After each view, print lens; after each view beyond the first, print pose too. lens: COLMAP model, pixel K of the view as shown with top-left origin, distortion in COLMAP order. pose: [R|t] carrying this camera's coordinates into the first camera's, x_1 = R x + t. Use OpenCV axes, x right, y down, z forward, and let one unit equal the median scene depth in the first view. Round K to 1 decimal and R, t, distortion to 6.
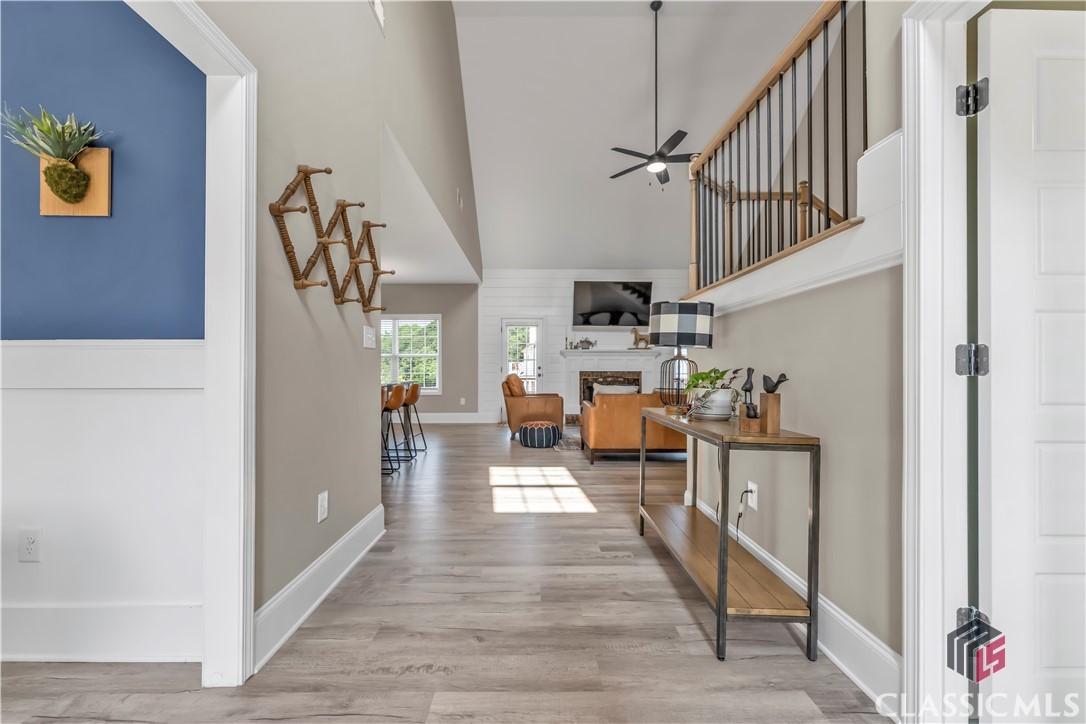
lens RADIAL K [[433.5, 0, 539.4], [0, 433.5, 363.4], [0, 0, 1]] dist [-0.002205, -0.000155]
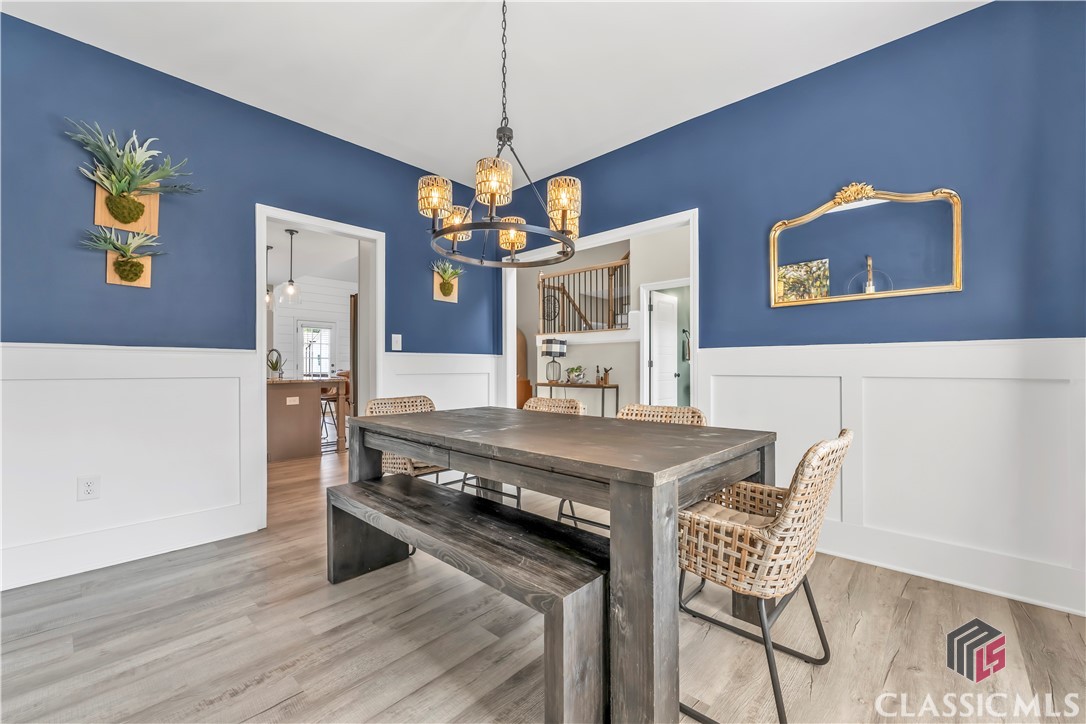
lens RADIAL K [[433.5, 0, 543.0], [0, 433.5, 362.7], [0, 0, 1]] dist [-0.002205, -0.000155]
pose [[0.675923, 0.003503, 0.736964, -2.281212], [-0.007286, 0.999972, 0.001929, -0.013862], [-0.736936, -0.006674, 0.675930, -0.929995]]
